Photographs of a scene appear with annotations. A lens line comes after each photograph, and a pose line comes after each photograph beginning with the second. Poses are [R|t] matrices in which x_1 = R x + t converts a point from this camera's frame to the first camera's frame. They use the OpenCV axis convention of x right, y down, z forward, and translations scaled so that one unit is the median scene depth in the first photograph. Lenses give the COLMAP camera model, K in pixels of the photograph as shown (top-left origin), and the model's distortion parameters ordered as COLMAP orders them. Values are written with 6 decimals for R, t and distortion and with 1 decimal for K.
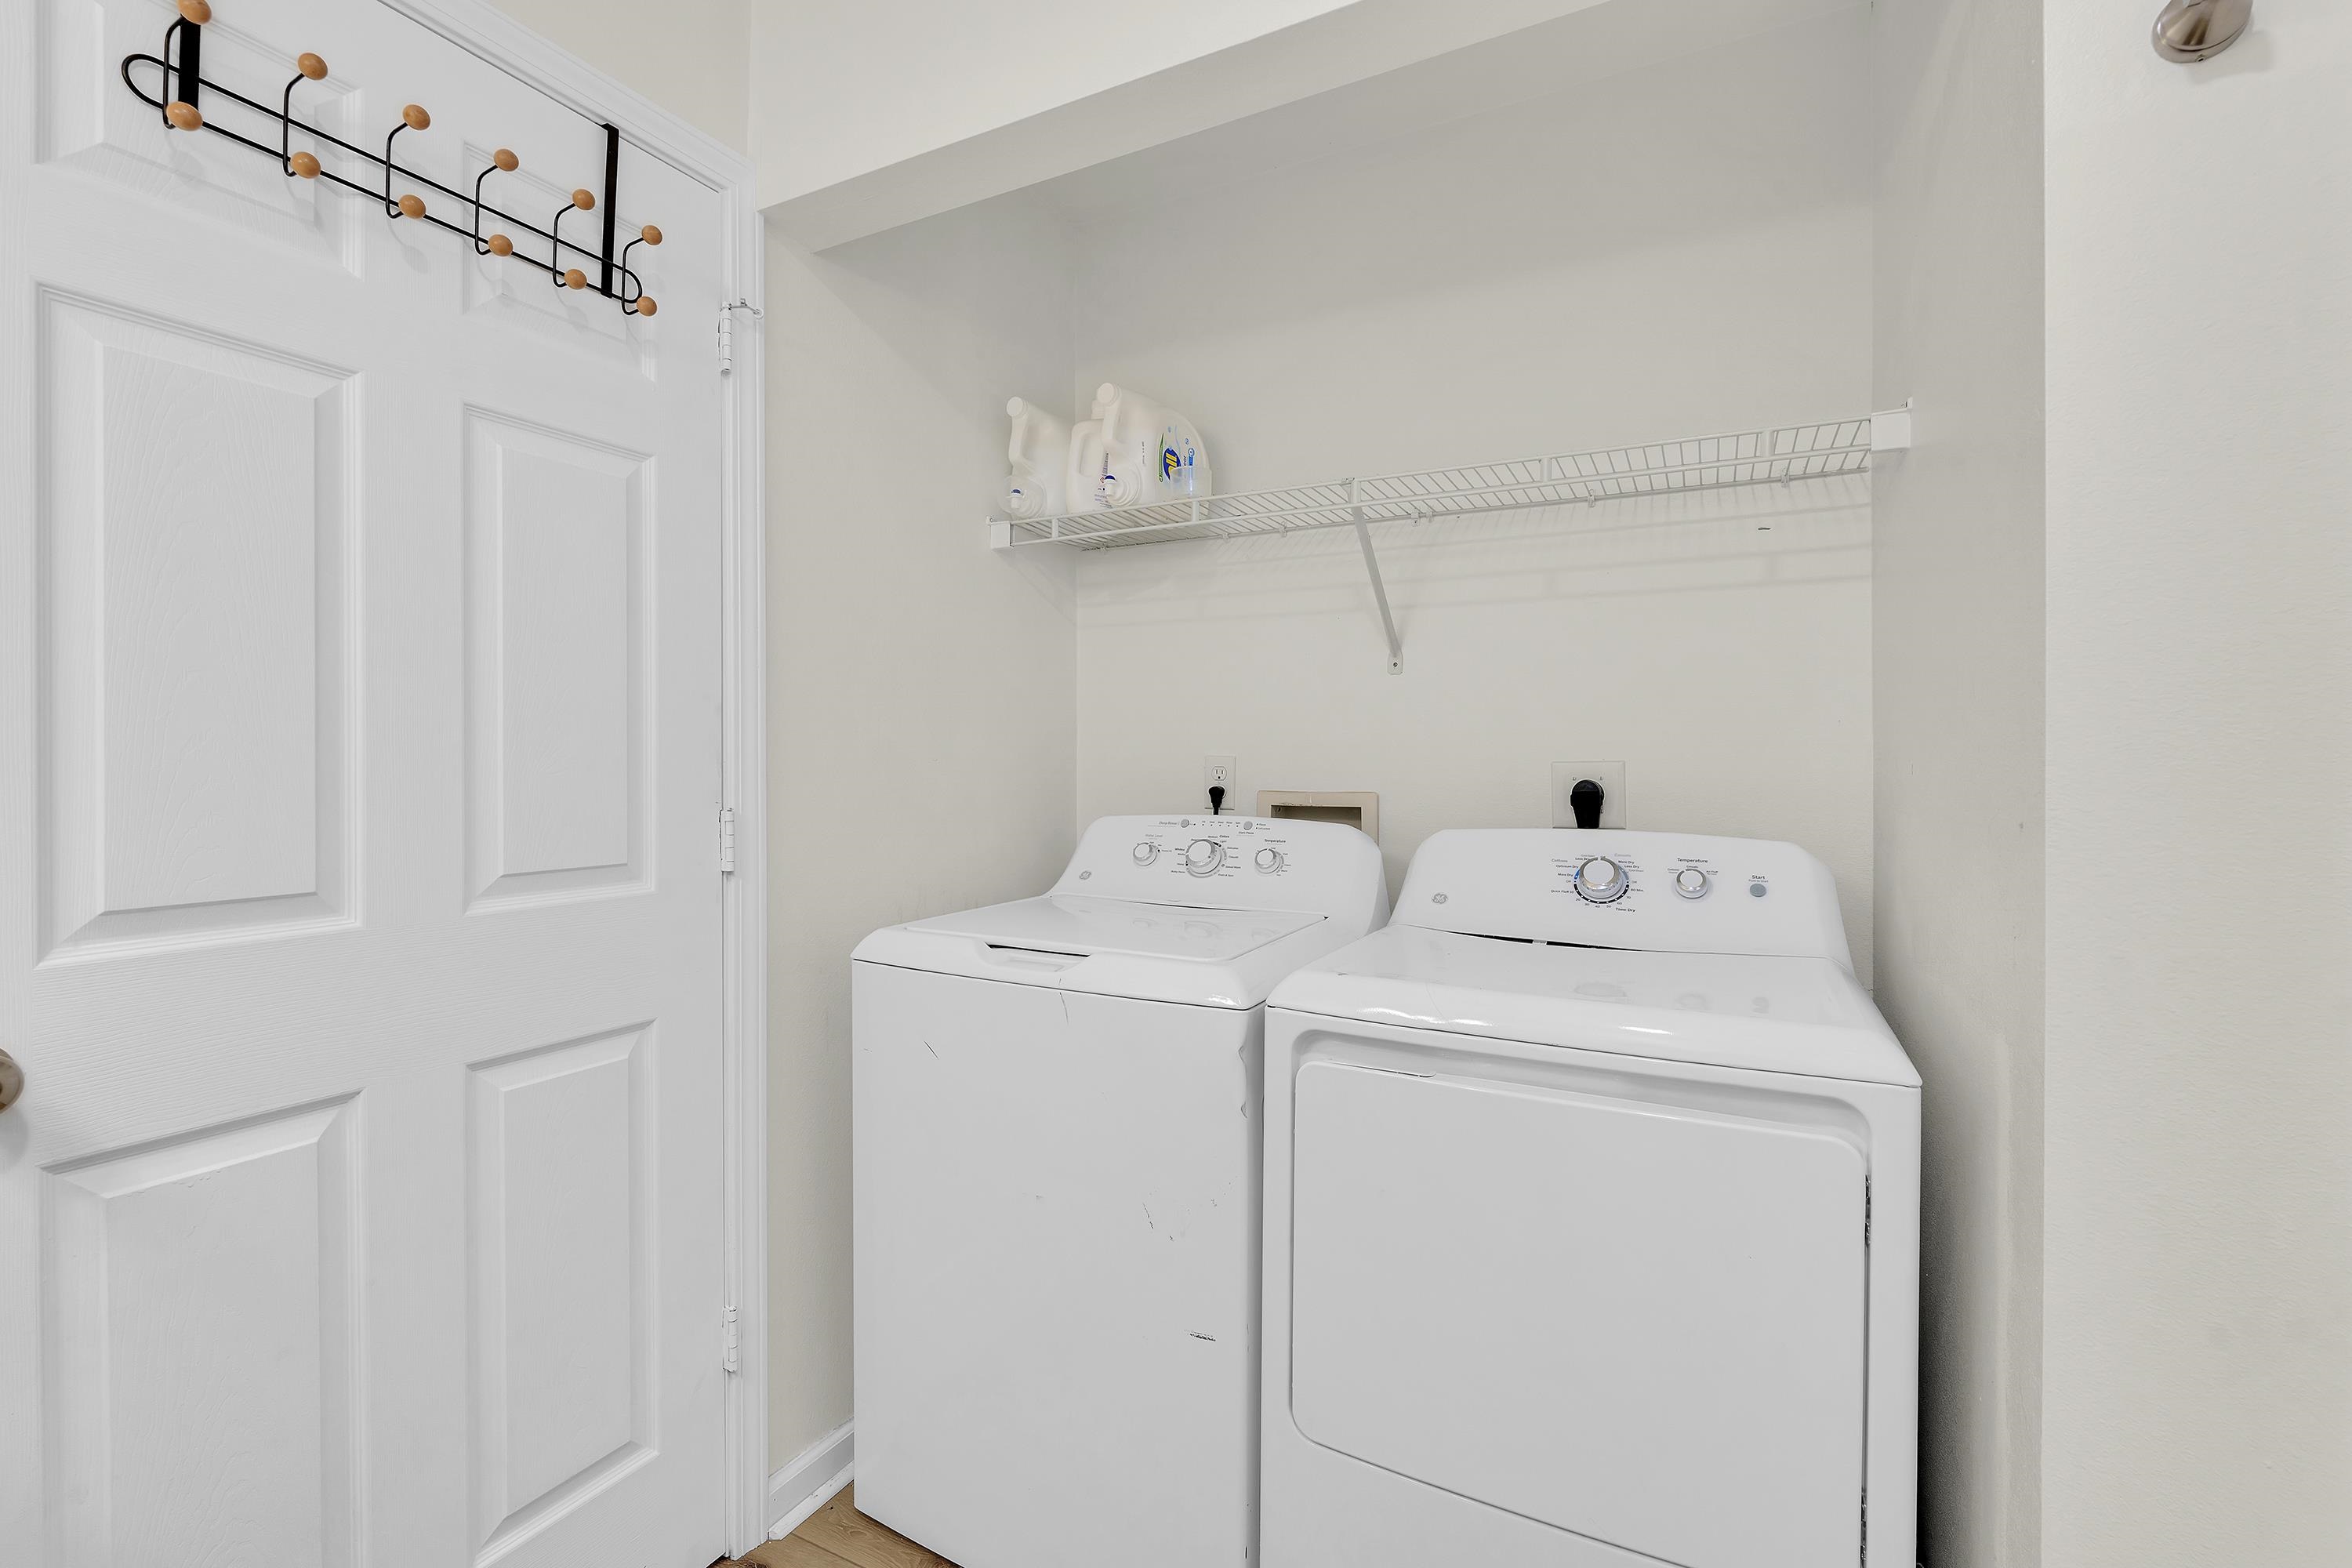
lens RADIAL K [[1067.3, 0, 1158.6], [0, 1067.3, 787.0], [0, 0, 1]] dist [-0.002156, -0.000101]
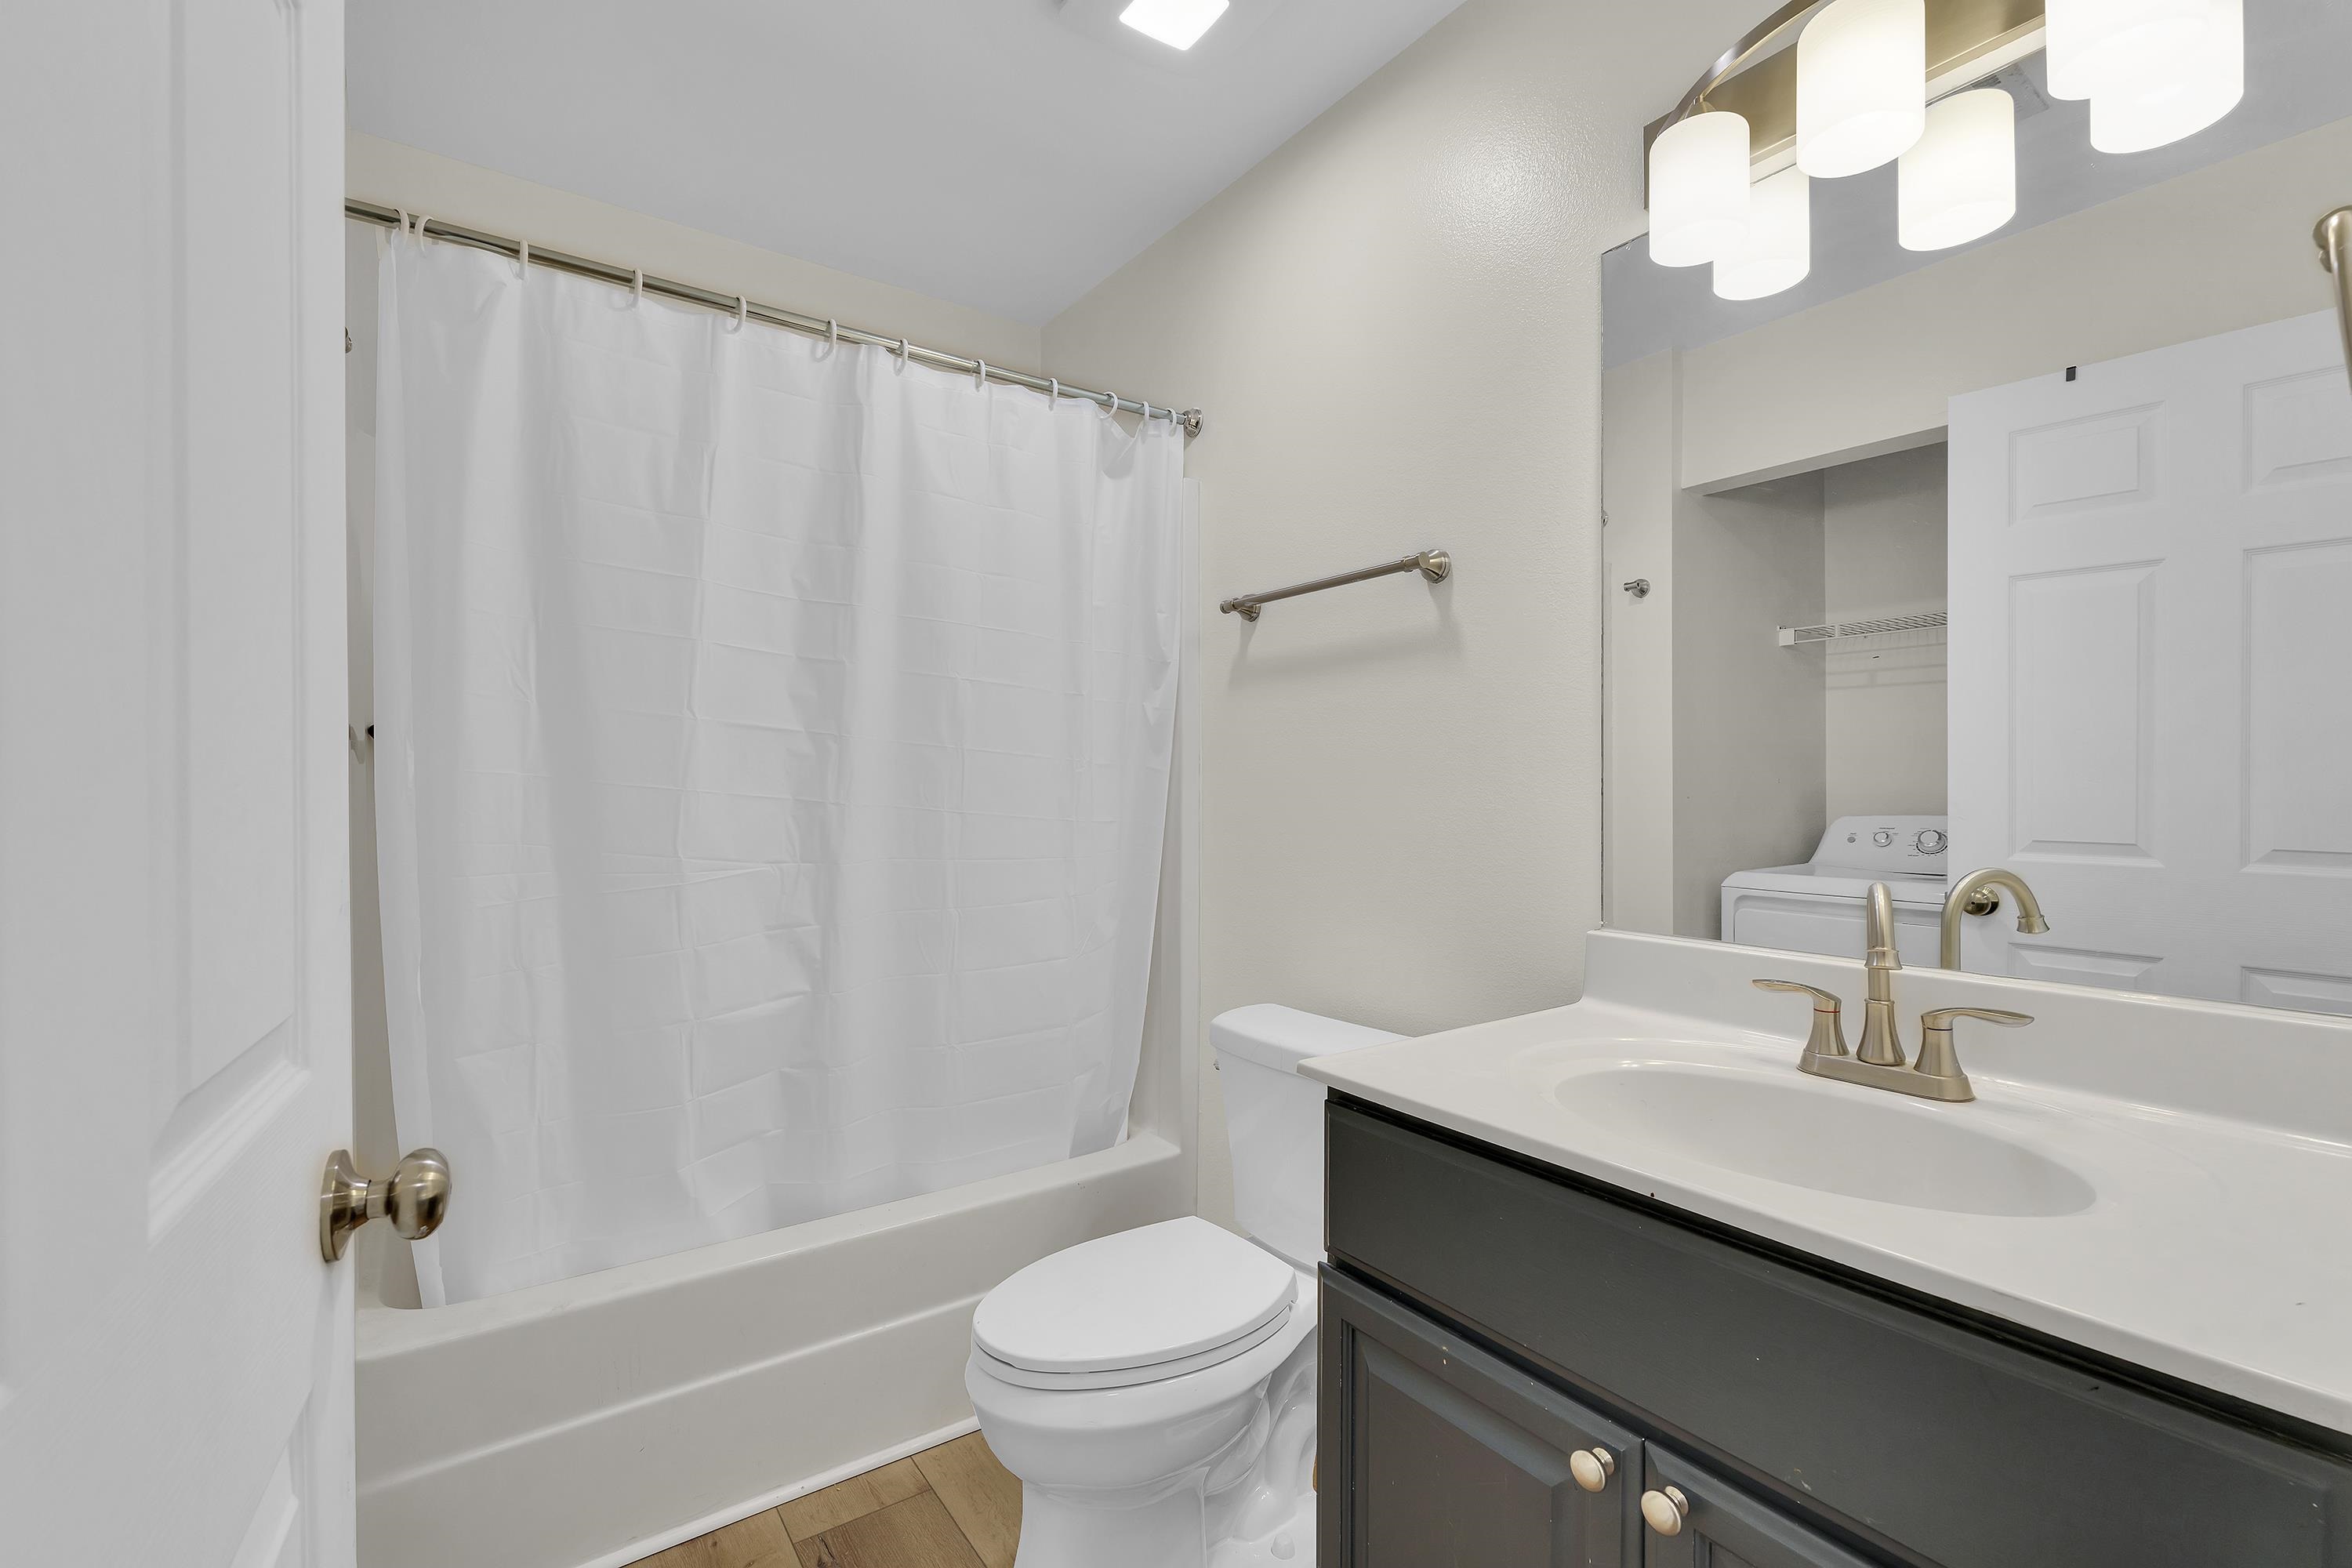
lens RADIAL K [[1067.3, 0, 1158.6], [0, 1067.3, 787.0], [0, 0, 1]] dist [-0.002156, -0.000101]
pose [[0.399317, -0.003750, -0.916805, 1.545499], [-0.011073, 0.999899, -0.008913, 0.024099], [0.916746, 0.013711, 0.399235, -0.828657]]
